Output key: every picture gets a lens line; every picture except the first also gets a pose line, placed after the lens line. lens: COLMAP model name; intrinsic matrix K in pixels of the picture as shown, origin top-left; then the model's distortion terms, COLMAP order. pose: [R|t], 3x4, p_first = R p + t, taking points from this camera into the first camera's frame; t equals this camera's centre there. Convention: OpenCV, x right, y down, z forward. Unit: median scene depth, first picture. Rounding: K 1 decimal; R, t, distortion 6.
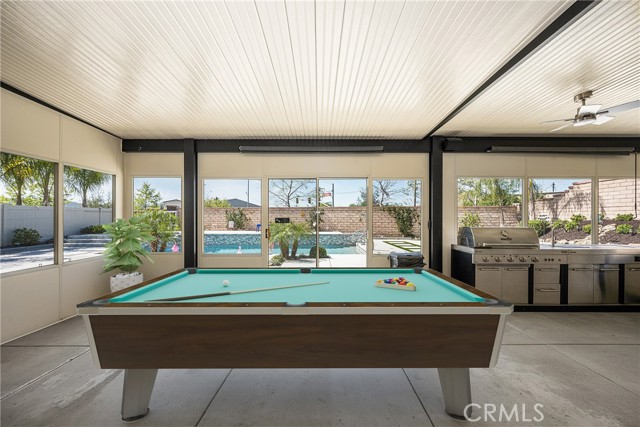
lens RADIAL K [[255.3, 0, 316.1], [0, 255.3, 222.1], [0, 0, 1]] dist [0.004025, -0.000224]
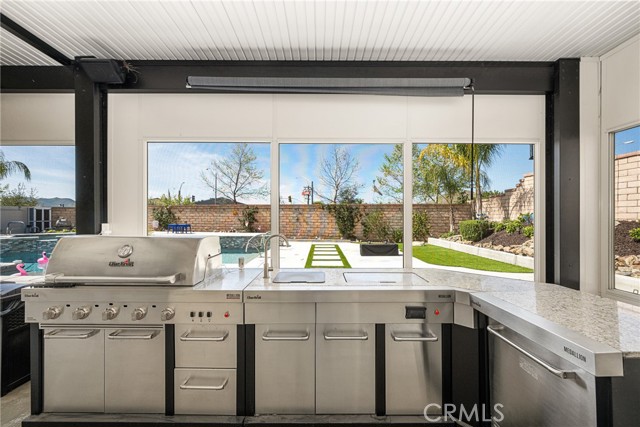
lens RADIAL K [[255.3, 0, 315.0], [0, 255.3, 219.6], [0, 0, 1]] dist [0.004025, -0.000224]
pose [[0.999993, 0.001207, -0.003614, 0.490634], [-0.001234, 0.999970, -0.007585, -0.003955], [0.003605, 0.007589, 0.999965, 0.254839]]
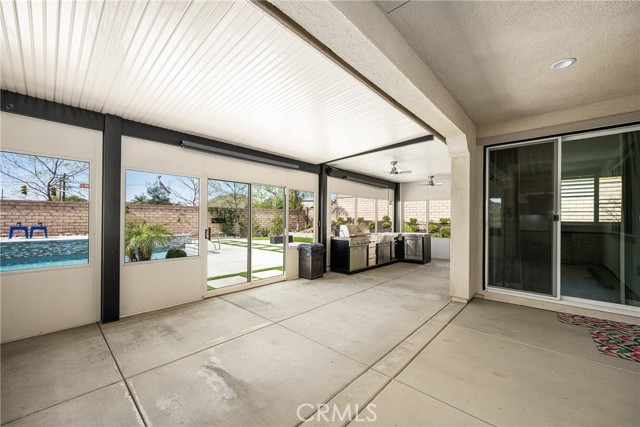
lens RADIAL K [[255.3, 0, 319.1], [0, 255.3, 217.7], [0, 0, 1]] dist [0.004025, -0.000224]
pose [[0.678772, 0.010057, 0.734280, -0.335696], [0.003276, 0.999855, -0.016723, 0.000559], [-0.734342, 0.013757, 0.678641, 0.005115]]
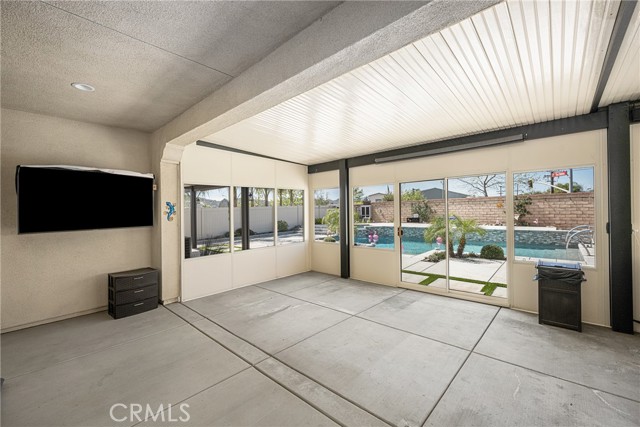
lens RADIAL K [[255.3, 0, 318.2], [0, 255.3, 208.6], [0, 0, 1]] dist [0.004025, -0.000224]
pose [[0.740497, -0.024436, -0.671616, 0.164832], [0.013217, 0.999675, -0.021799, -0.019397], [0.671930, 0.007266, 0.740579, -0.044829]]
